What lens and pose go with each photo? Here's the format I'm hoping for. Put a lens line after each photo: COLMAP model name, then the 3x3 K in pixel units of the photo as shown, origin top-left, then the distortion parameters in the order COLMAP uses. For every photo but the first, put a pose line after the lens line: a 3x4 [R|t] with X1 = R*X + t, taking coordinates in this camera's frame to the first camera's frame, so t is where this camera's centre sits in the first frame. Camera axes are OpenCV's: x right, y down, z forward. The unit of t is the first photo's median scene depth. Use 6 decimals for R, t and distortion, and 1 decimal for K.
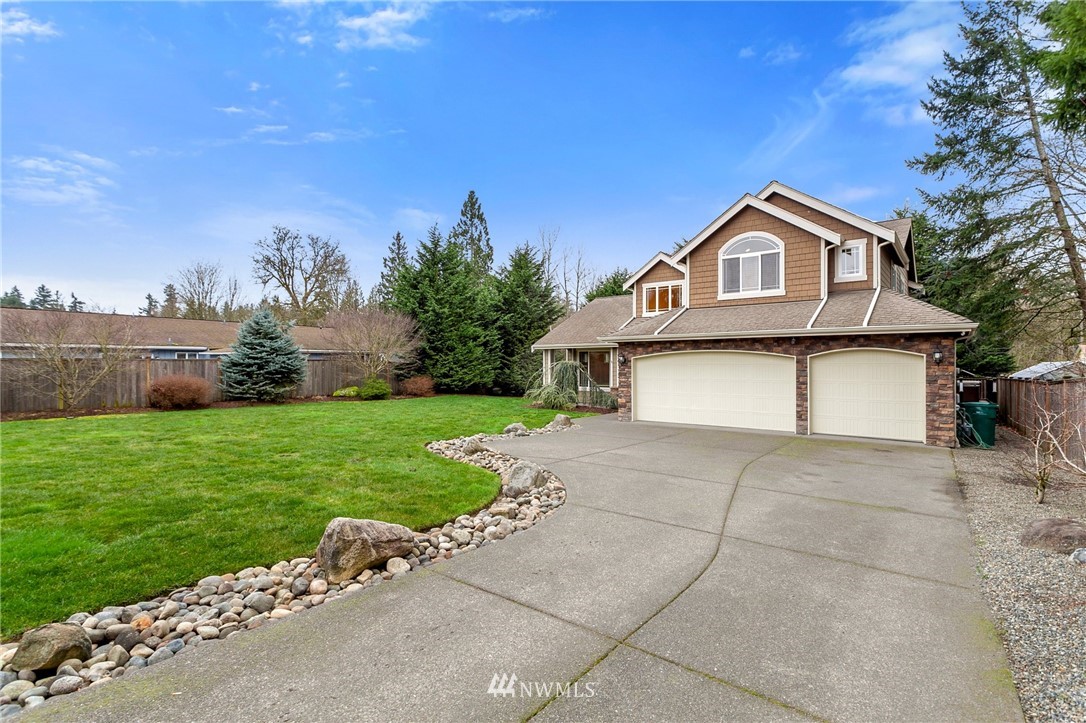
lens RADIAL K [[516.2, 0, 525.4], [0, 516.2, 363.8], [0, 0, 1]] dist [-0.006633, 0.000653]
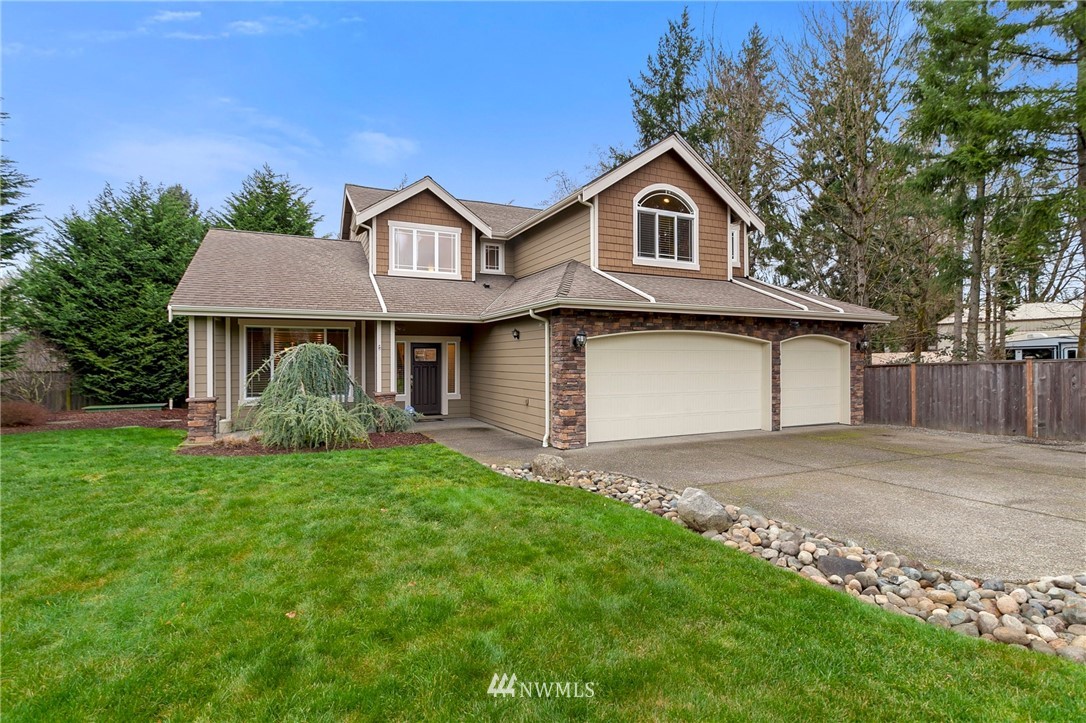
lens RADIAL K [[516.2, 0, 544.4], [0, 516.2, 357.2], [0, 0, 1]] dist [-0.006633, 0.000653]
pose [[0.437115, 0.001596, 0.899404, -0.346428], [-0.001391, 0.999998, -0.001098, 0.010794], [-0.899404, -0.000771, 0.437117, 0.792969]]
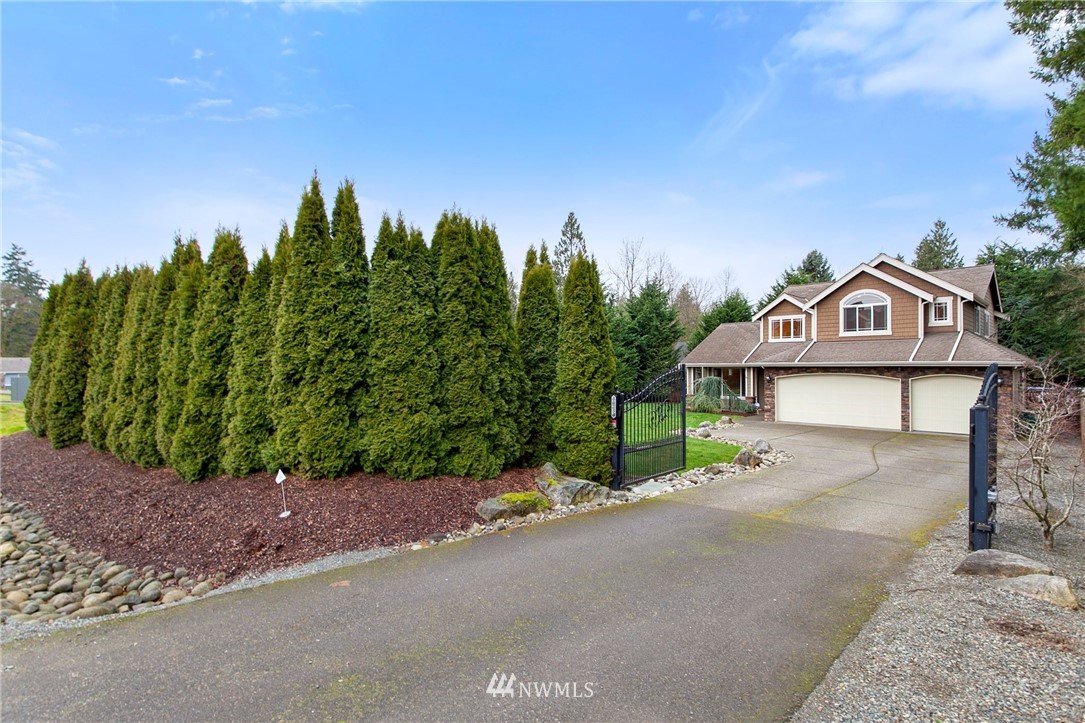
lens RADIAL K [[515.7, 0, 531.8], [0, 515.7, 364.0], [0, 0, 1]] dist [-0.006633, 0.000653]
pose [[0.992774, 0.000051, -0.119996, -0.294140], [-0.000763, 0.999982, -0.005894, -0.039829], [0.119994, 0.005943, 0.992757, -0.499383]]
